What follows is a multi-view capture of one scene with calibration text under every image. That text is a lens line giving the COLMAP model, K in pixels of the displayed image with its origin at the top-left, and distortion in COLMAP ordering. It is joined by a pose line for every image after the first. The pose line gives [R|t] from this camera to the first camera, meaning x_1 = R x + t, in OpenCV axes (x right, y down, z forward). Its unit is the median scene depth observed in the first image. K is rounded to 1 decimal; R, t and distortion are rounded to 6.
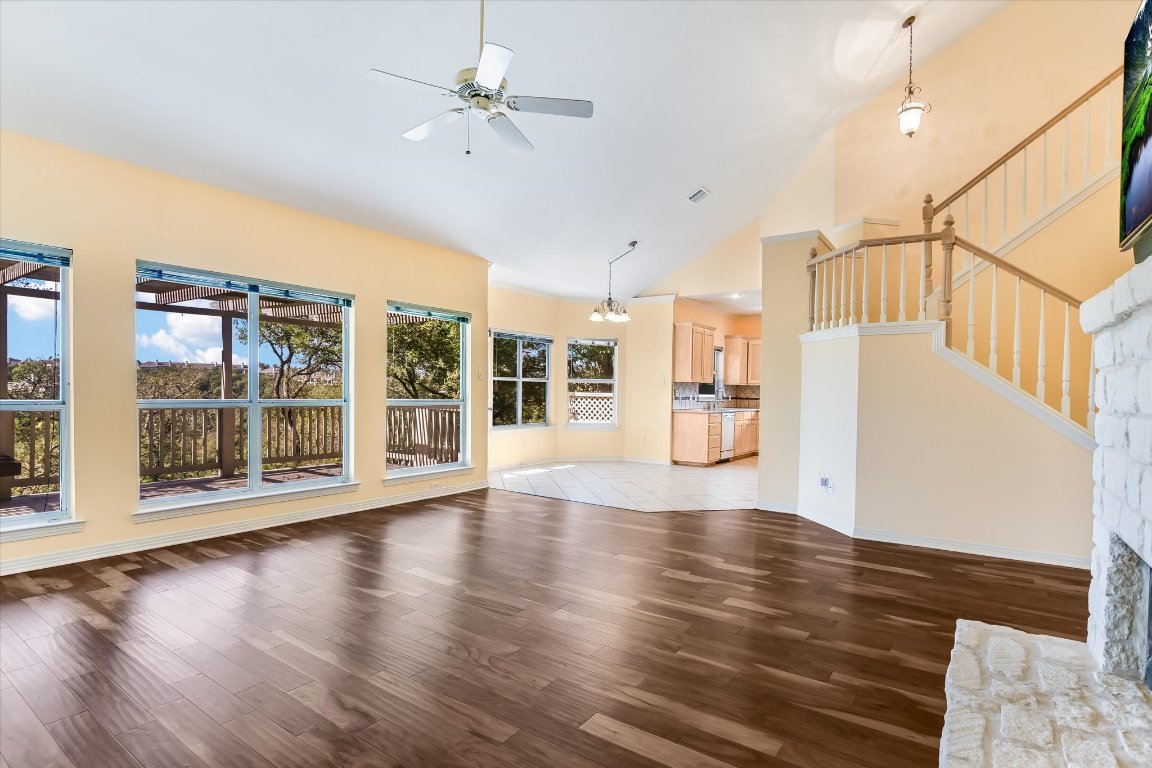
lens RADIAL K [[574.3, 0, 570.8], [0, 574.3, 404.0], [0, 0, 1]] dist [-0.015891, -0.000123]
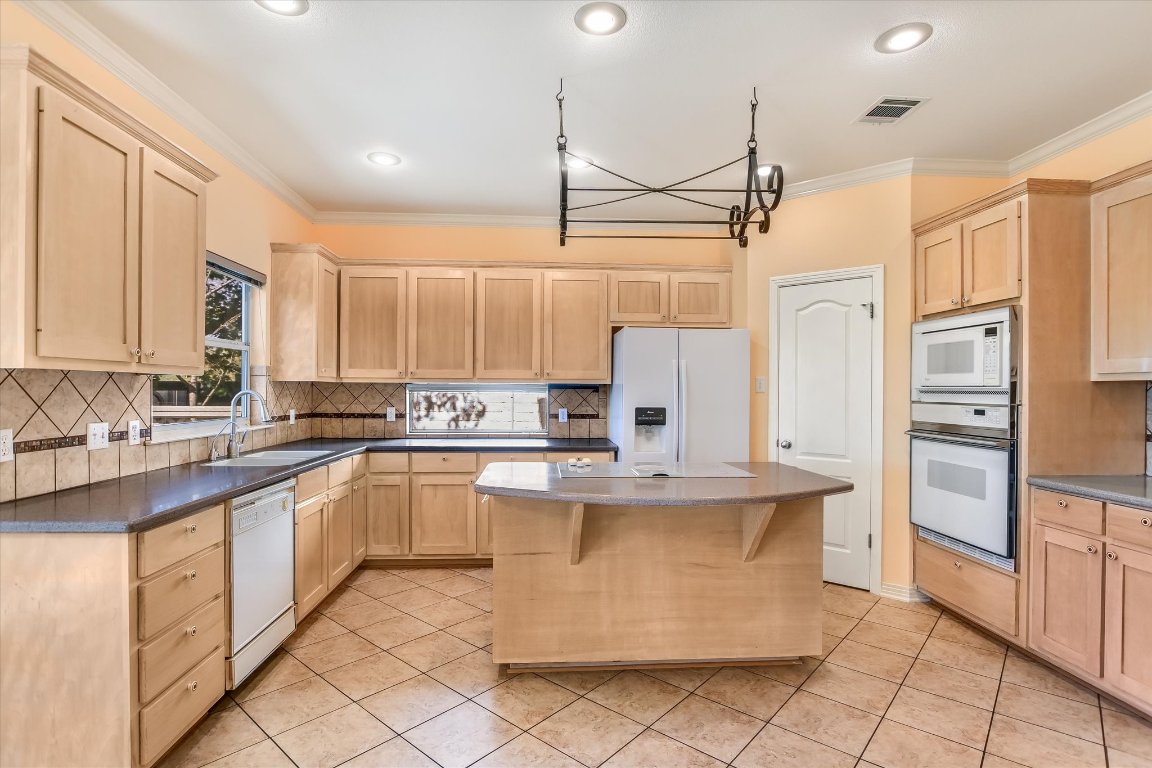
lens RADIAL K [[574.3, 0, 573.4], [0, 574.3, 387.5], [0, 0, 1]] dist [-0.015891, -0.000123]
pose [[0.773995, -0.006636, 0.633157, 0.480284], [0.019534, 0.999719, -0.013401, -0.054812], [-0.632890, 0.022740, 0.773908, 1.552928]]
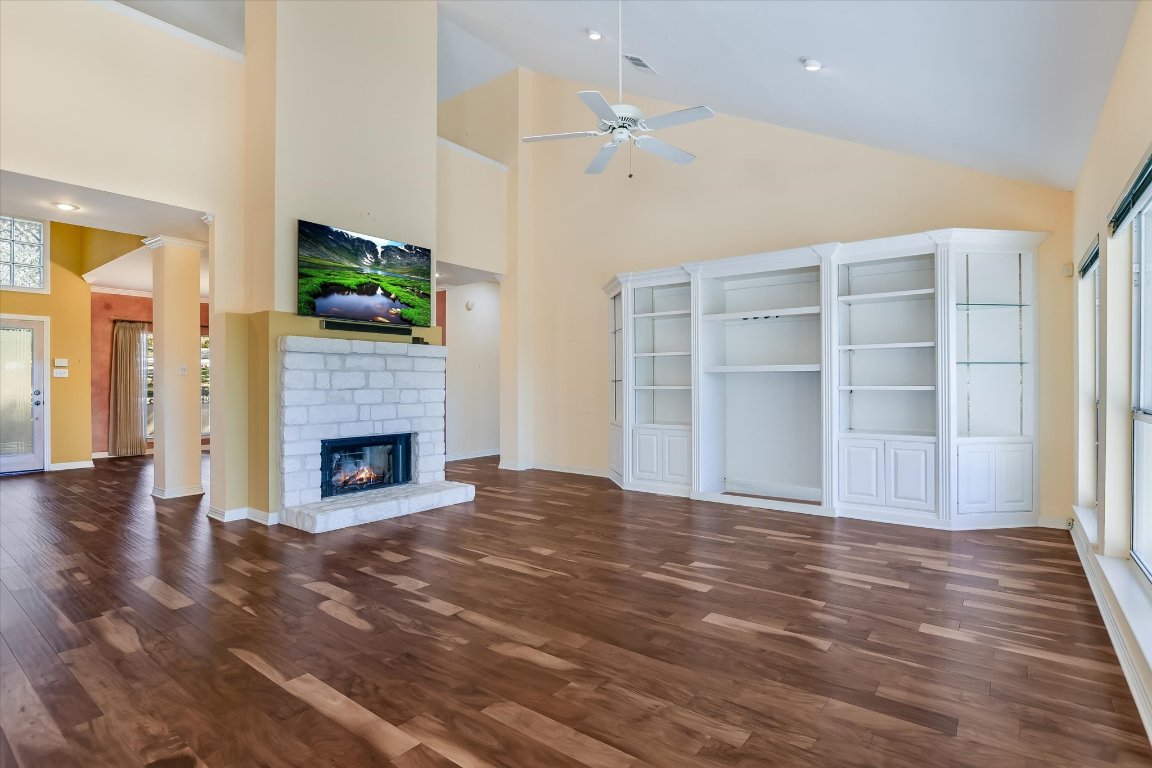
lens RADIAL K [[574.3, 0, 572.1], [0, 574.3, 387.3], [0, 0, 1]] dist [-0.015891, -0.000123]
pose [[-0.998885, -0.015140, 0.044721, -0.090945], [-0.013601, 0.999311, 0.034535, -0.042930], [-0.045213, 0.033888, -0.998402, 1.612766]]
